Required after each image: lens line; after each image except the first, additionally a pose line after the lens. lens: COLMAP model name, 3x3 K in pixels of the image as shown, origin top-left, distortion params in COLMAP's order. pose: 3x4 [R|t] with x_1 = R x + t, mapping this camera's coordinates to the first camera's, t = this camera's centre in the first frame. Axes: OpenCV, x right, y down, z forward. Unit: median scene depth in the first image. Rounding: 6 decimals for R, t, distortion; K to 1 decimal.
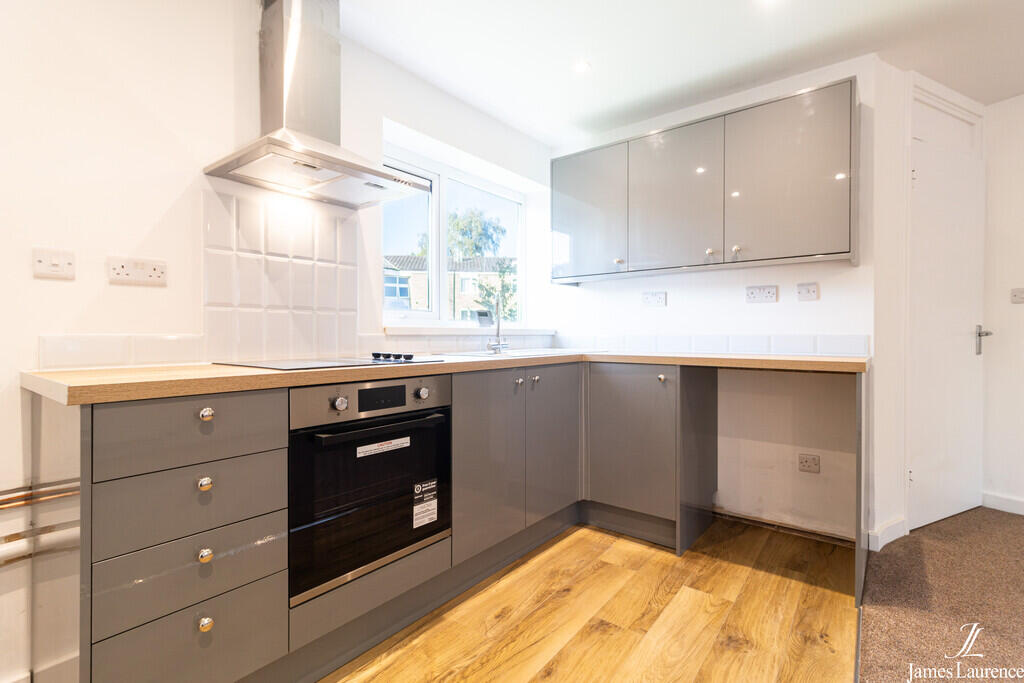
lens RADIAL K [[478.4, 0, 512.0], [0, 478.4, 341.5], [0, 0, 1]] dist [0.000246, 0.000098]
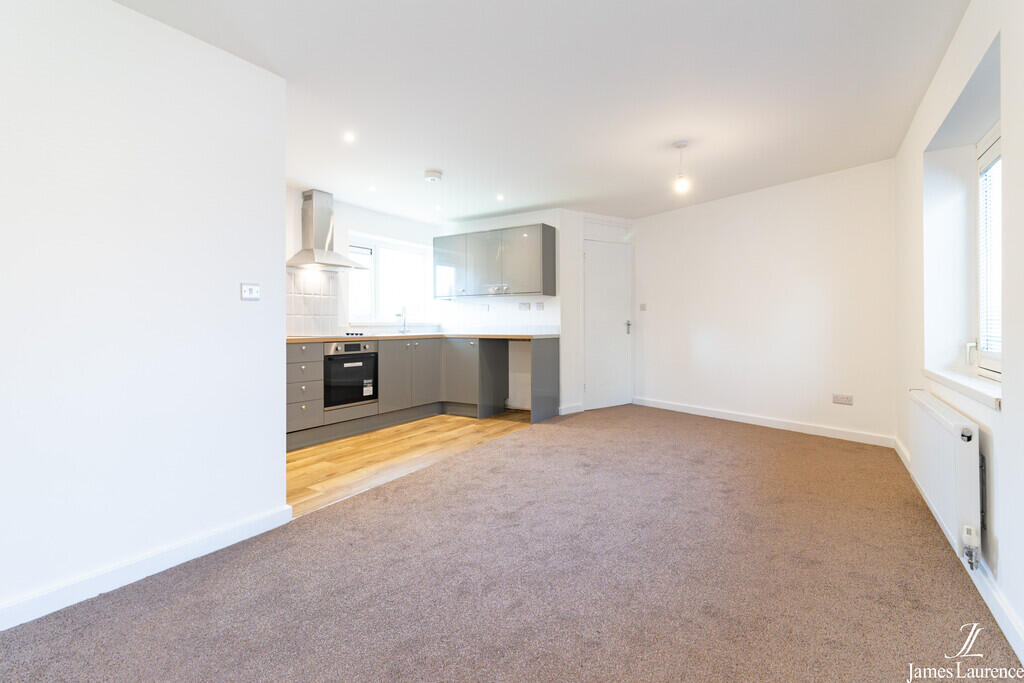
lens RADIAL K [[482.1, 0, 516.7], [0, 482.1, 326.8], [0, 0, 1]] dist [0.000209, 0.000021]
pose [[0.993223, -0.001750, 0.116211, 0.279813], [0.002598, 0.999971, -0.007151, 0.011836], [-0.116195, 0.007404, 0.993199, -1.495363]]
